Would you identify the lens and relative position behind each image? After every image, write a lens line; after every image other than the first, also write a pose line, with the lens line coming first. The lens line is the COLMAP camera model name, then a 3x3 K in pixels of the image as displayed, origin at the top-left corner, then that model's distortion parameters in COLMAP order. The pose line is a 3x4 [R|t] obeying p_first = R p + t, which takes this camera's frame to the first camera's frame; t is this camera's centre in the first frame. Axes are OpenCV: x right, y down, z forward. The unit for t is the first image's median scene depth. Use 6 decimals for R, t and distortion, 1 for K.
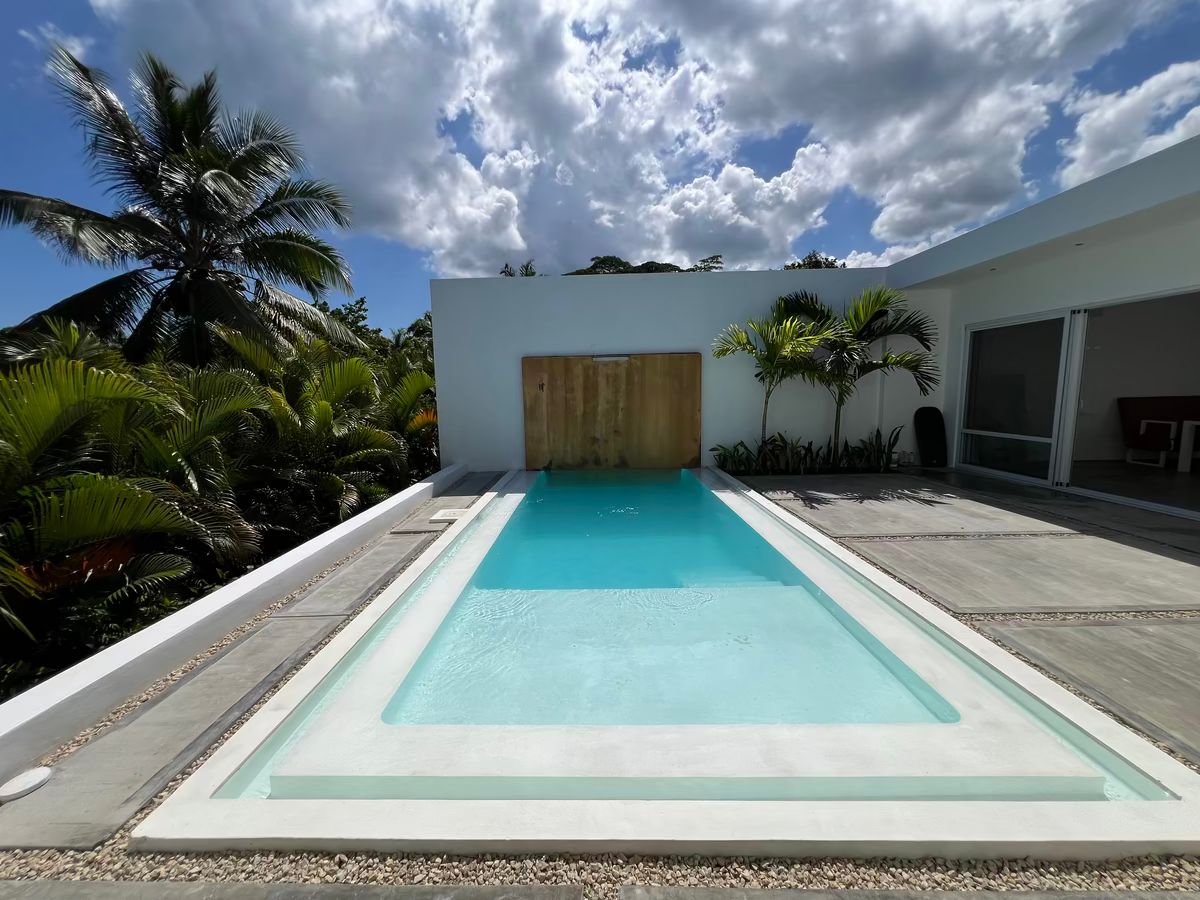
lens RADIAL K [[486.4, 0, 596.9], [0, 486.4, 451.0], [0, 0, 1]] dist [-0.004401, 0.001457]
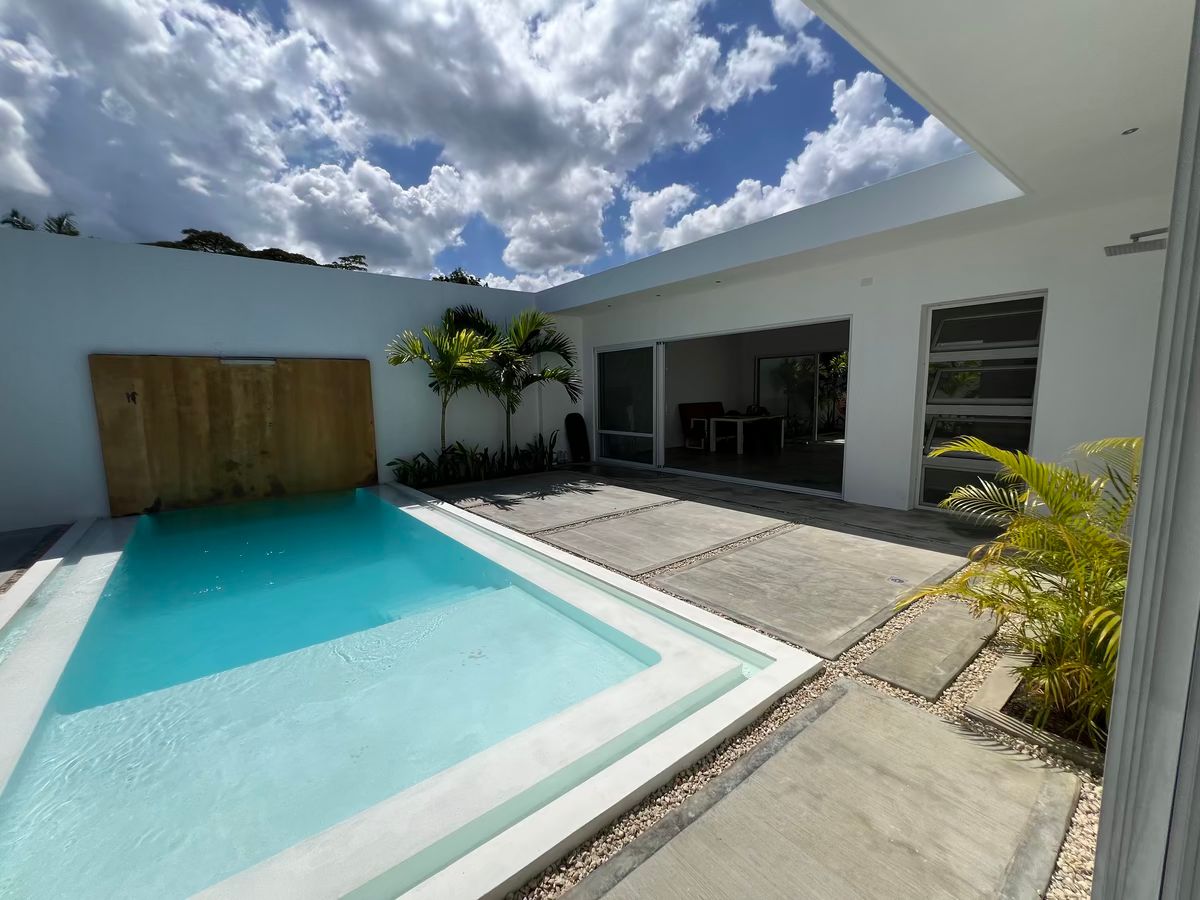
lens RADIAL K [[486.4, 0, 601.6], [0, 486.4, 450.0], [0, 0, 1]] dist [-0.004401, 0.001457]
pose [[0.772719, -0.070501, 0.630821, -0.035701], [0.083412, 0.996473, 0.009191, -0.004312], [-0.629244, 0.045516, 0.775874, 0.021254]]
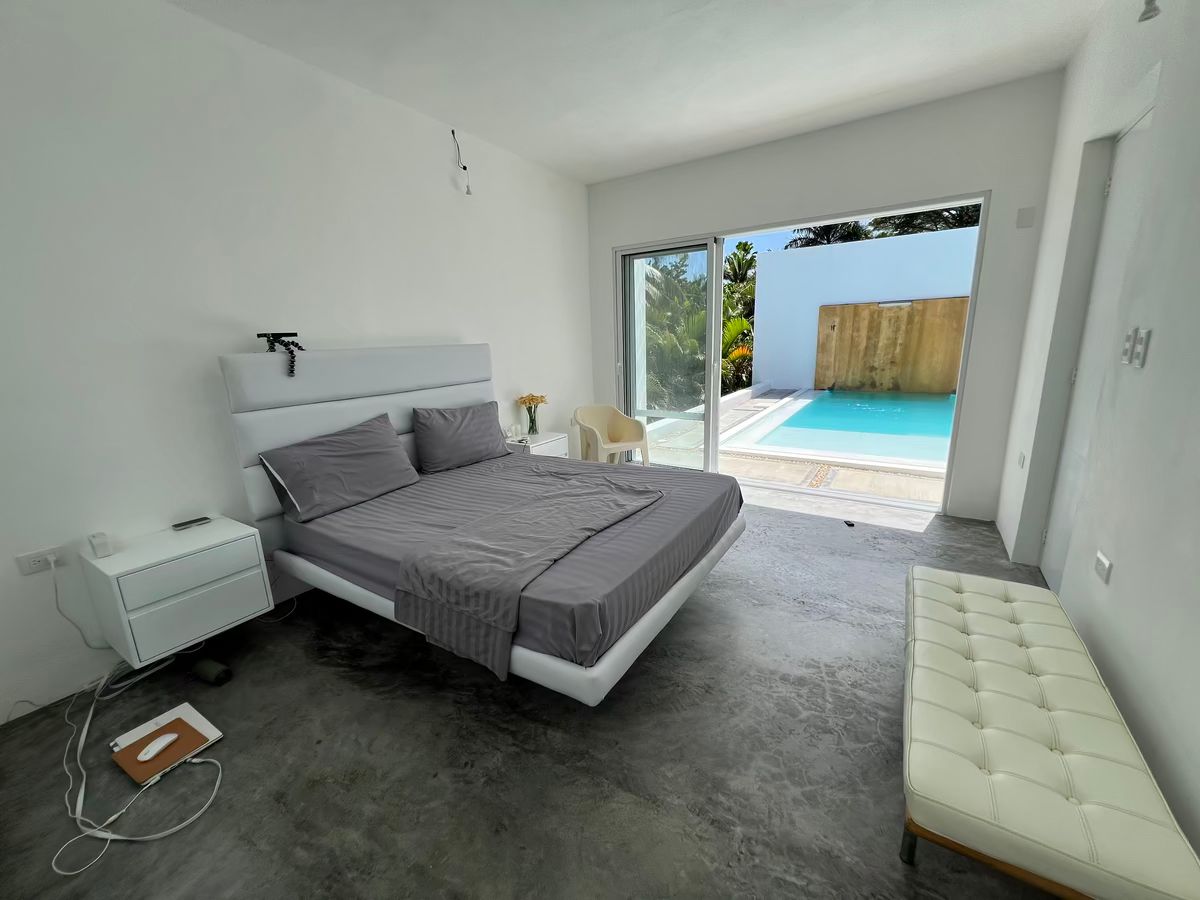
lens RADIAL K [[486.4, 0, 600.0], [0, 486.4, 456.5], [0, 0, 1]] dist [-0.004401, 0.001457]
pose [[0.848142, 0.117536, -0.516565, 0.076142], [-0.051873, 0.988817, 0.139820, 0.067451], [0.527223, -0.091792, 0.844755, -0.519431]]
